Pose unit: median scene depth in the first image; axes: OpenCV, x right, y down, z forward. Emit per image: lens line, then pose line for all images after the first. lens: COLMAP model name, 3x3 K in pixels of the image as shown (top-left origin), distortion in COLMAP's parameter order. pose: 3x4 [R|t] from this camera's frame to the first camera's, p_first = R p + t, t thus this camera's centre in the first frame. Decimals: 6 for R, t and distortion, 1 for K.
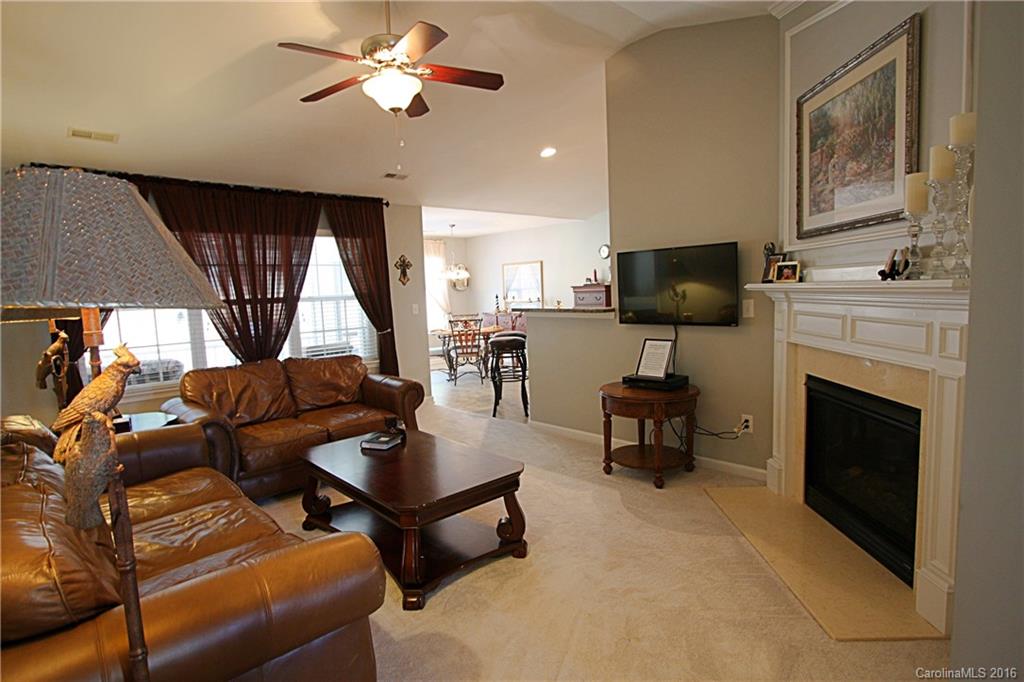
lens RADIAL K [[527.2, 0, 505.6], [0, 527.2, 341.7], [0, 0, 1]] dist [-0.002621, -0.000427]
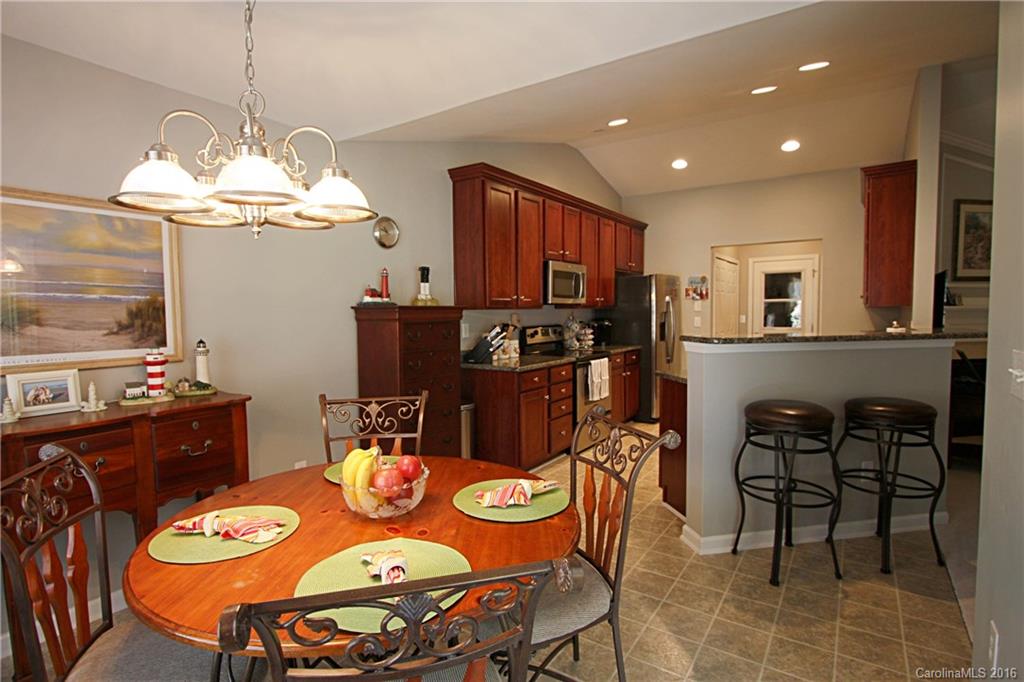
lens RADIAL K [[521.1, 0, 511.2], [0, 521.1, 336.5], [0, 0, 1]] dist [0.000916, -0.000027]
pose [[-0.231360, -0.010116, 0.972815, -0.742900], [0.112159, 0.993001, 0.037000, -0.240128], [-0.966381, 0.117671, -0.228607, 2.783932]]
